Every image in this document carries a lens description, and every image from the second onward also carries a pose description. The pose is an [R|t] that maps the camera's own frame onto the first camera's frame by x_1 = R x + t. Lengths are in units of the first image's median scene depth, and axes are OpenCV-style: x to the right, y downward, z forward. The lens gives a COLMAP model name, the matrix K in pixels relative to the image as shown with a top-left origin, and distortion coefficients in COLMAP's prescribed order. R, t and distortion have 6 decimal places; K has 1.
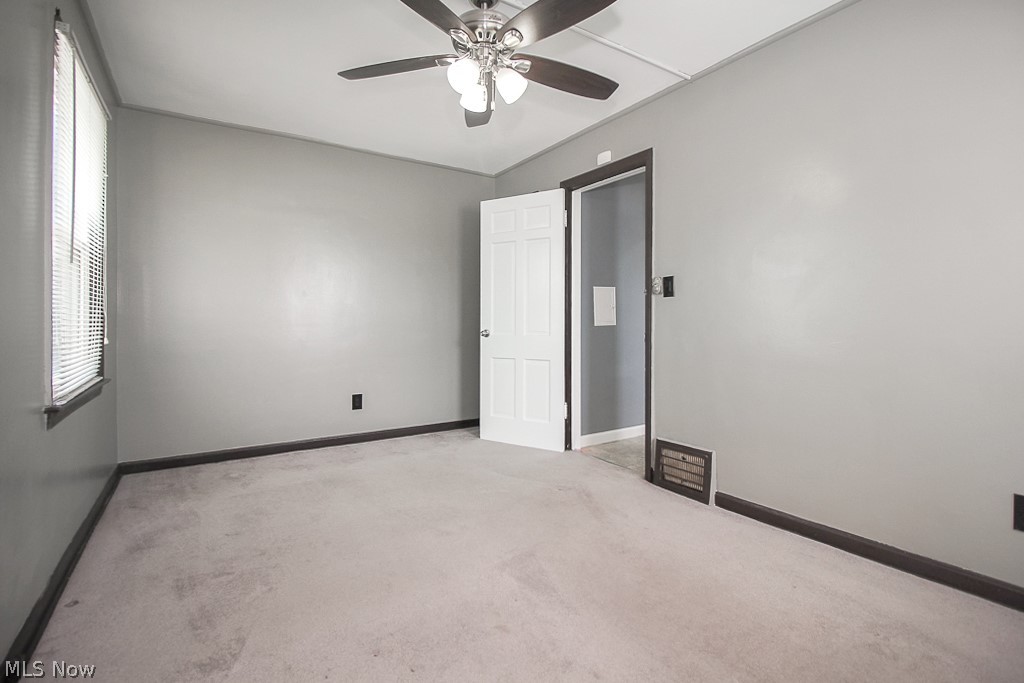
lens RADIAL K [[484.1, 0, 502.3], [0, 484.1, 326.7], [0, 0, 1]] dist [0.000898, -0.001029]
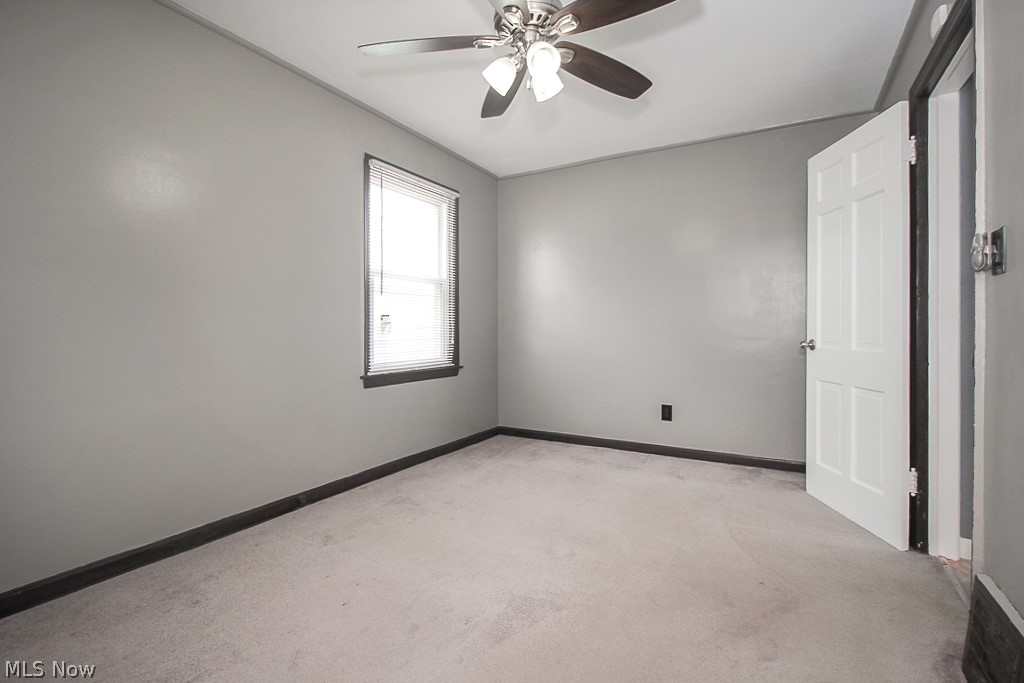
lens RADIAL K [[484.1, 0, 508.3], [0, 484.1, 335.5], [0, 0, 1]] dist [0.000898, -0.001029]
pose [[0.458554, 0.013804, -0.888560, 0.422185], [-0.010546, 0.999893, 0.010091, -0.002553], [0.888604, 0.004744, 0.458650, 0.302501]]
